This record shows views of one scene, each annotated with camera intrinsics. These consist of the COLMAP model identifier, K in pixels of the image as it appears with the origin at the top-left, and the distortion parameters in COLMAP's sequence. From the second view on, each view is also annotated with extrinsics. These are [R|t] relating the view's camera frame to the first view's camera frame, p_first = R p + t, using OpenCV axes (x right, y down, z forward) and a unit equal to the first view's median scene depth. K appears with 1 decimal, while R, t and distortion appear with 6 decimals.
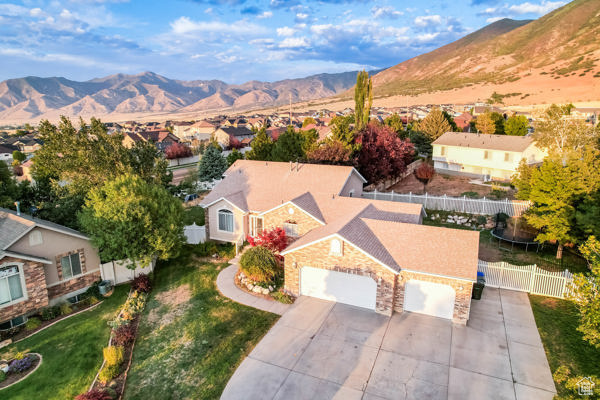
lens RADIAL K [[376.5, 0, 299.0], [0, 376.5, 200.1], [0, 0, 1]] dist [-0.008969, 0.015743]
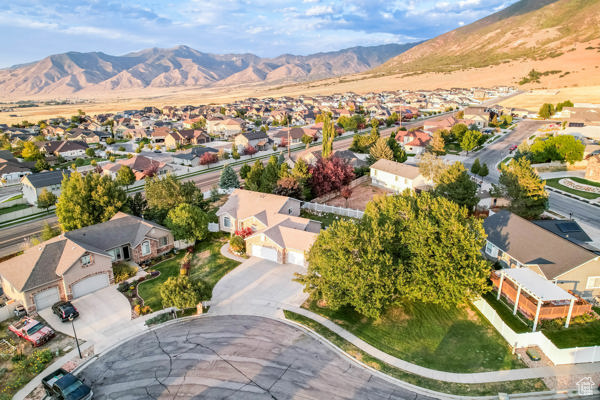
lens RADIAL K [[376.5, 0, 300.1], [0, 376.5, 200.7], [0, 0, 1]] dist [-0.008969, 0.015743]
pose [[0.996706, 0.023162, -0.077722, 0.325823], [-0.018020, 0.997643, 0.066211, -0.184467], [0.079072, -0.064592, 0.994774, -0.931438]]
